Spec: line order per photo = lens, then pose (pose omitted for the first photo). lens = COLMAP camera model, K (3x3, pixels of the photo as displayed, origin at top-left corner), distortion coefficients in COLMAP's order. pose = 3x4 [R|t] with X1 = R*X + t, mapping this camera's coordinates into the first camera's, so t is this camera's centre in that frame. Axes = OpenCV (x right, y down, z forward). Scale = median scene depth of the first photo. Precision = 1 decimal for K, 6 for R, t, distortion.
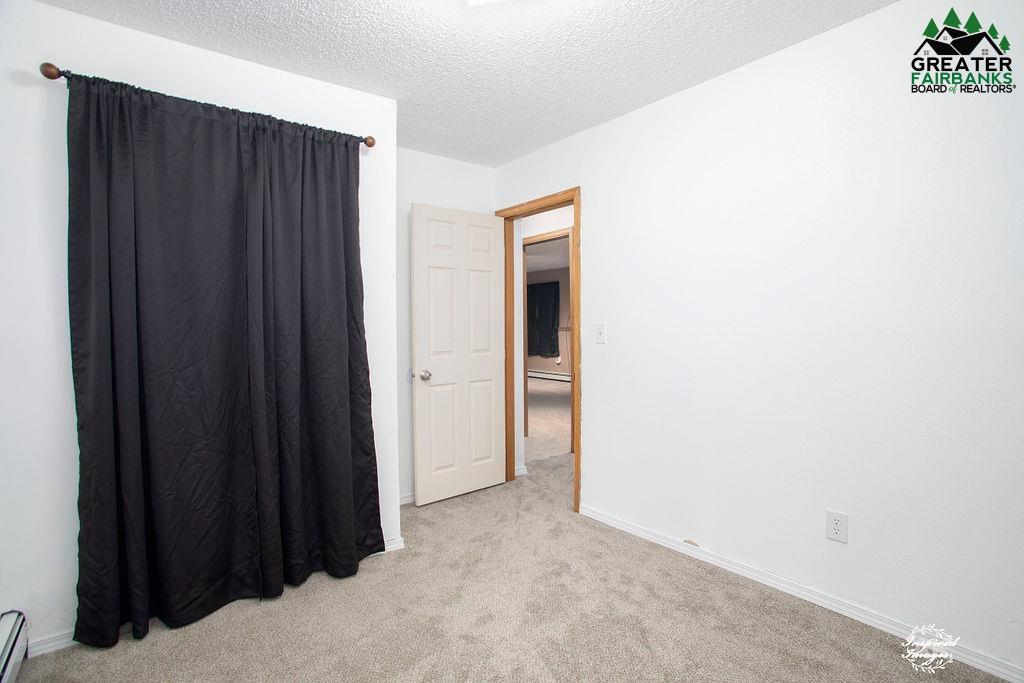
lens RADIAL K [[521.2, 0, 513.3], [0, 521.2, 333.3], [0, 0, 1]] dist [0.000339, 0.000916]
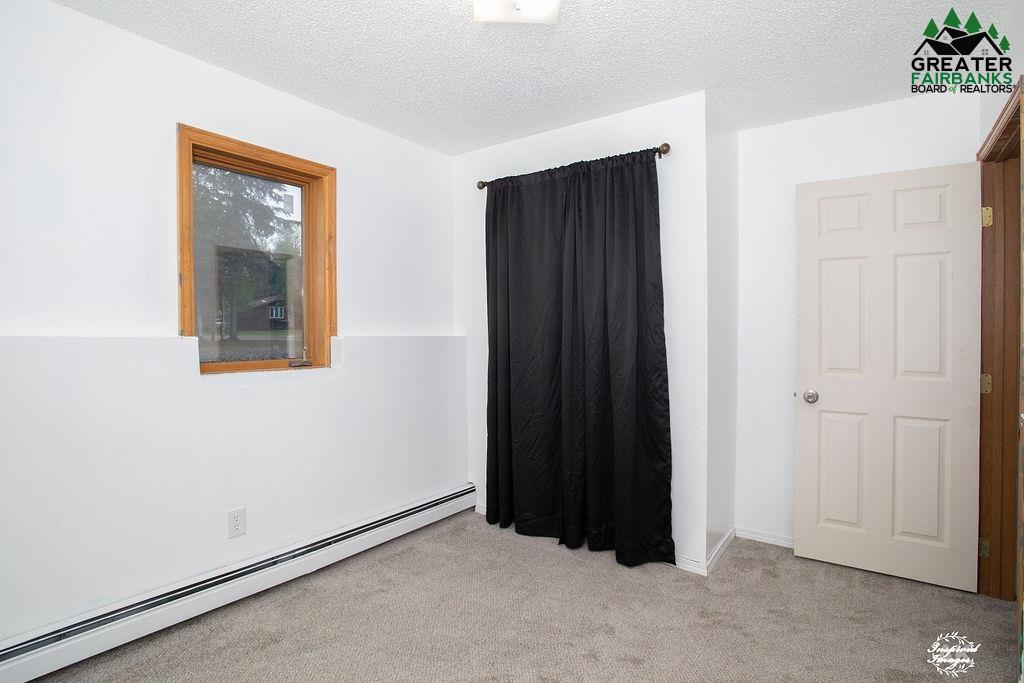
lens RADIAL K [[521.2, 0, 513.3], [0, 521.2, 333.3], [0, 0, 1]] dist [0.000339, 0.000916]
pose [[0.282803, 0.020653, -0.958956, 0.605947], [-0.024641, 0.999595, 0.014261, -0.020206], [0.958861, 0.019597, 0.283198, 0.441847]]
